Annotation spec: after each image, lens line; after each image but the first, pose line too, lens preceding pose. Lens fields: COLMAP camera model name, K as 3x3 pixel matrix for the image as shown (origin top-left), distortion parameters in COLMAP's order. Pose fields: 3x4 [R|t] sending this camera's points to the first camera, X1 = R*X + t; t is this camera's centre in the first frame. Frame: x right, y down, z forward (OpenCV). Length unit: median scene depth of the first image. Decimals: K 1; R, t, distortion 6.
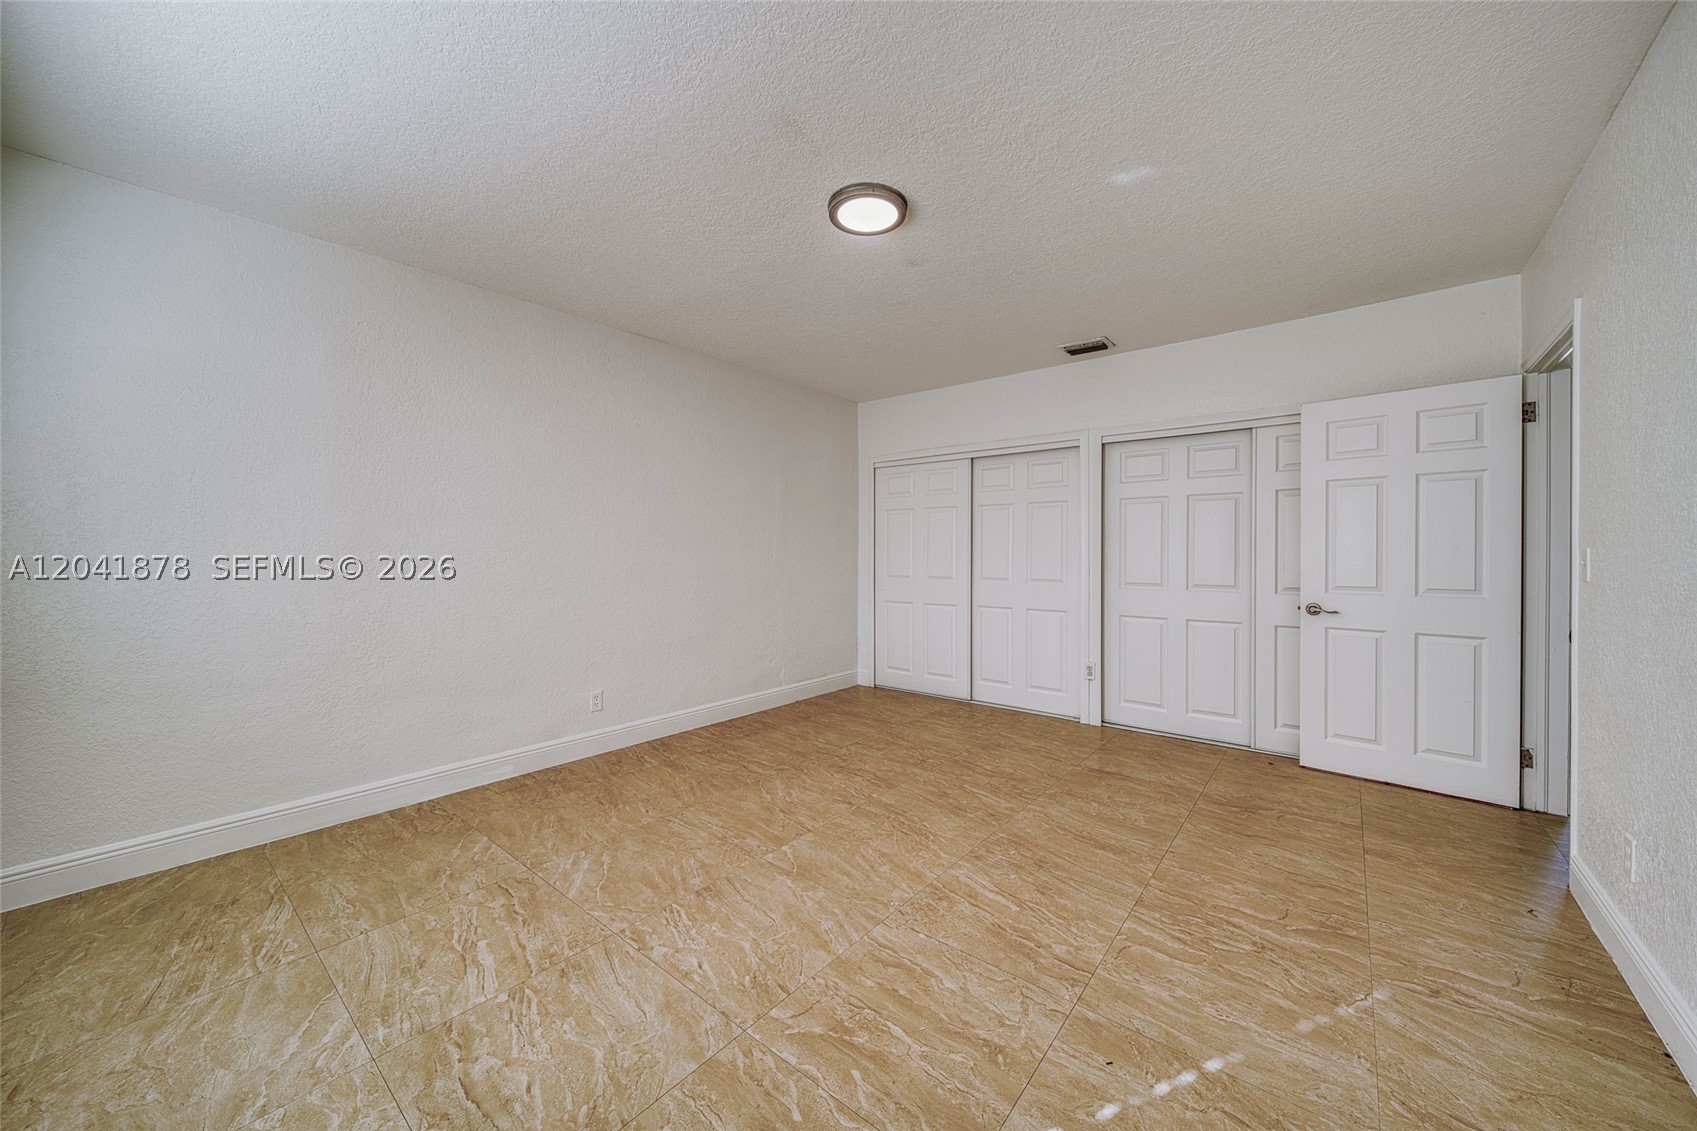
lens RADIAL K [[608.3, 0, 848.7], [0, 608.3, 559.0], [0, 0, 1]] dist [-0.001375, -0.001036]
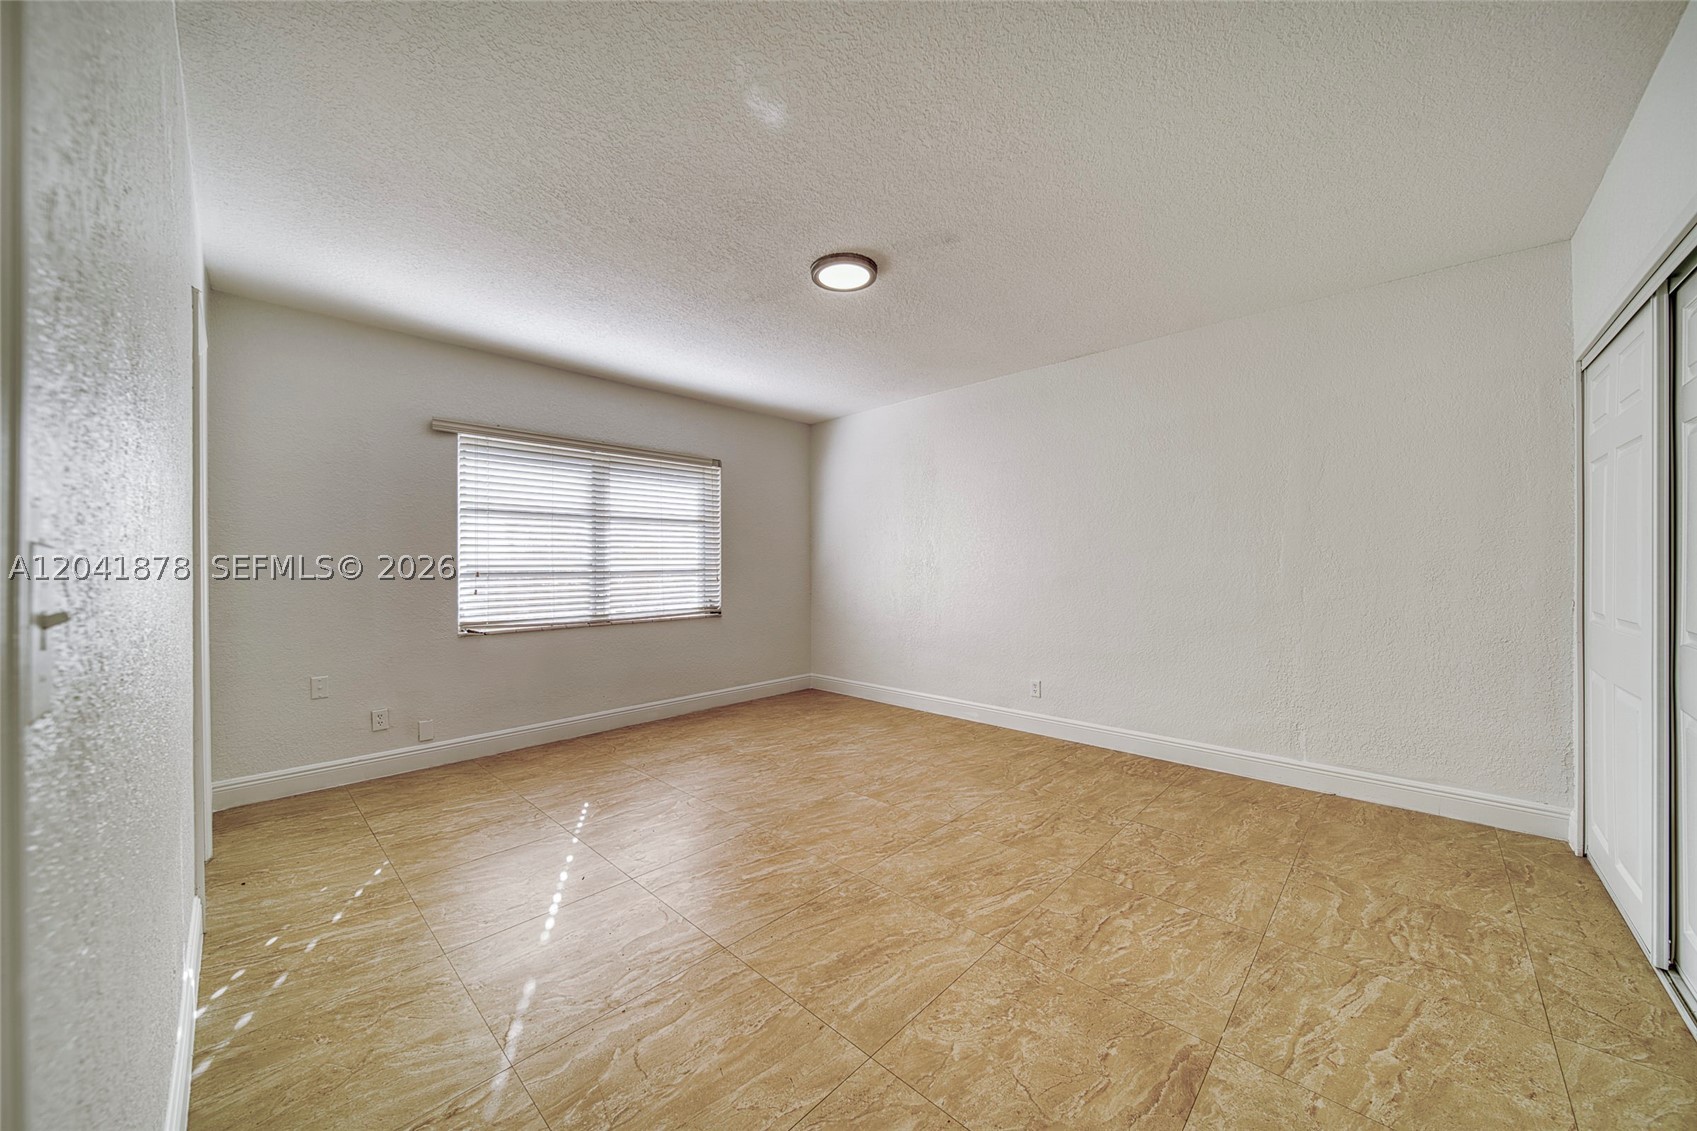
lens RADIAL K [[590.8, 0, 828.6], [0, 590.8, 567.9], [0, 0, 1]] dist [-0.004990, -0.000144]
pose [[-0.086657, 0.008065, -0.996206, 0.894687], [-0.004662, 0.999953, 0.008501, -0.009007], [0.996227, 0.005381, -0.086615, 0.823605]]
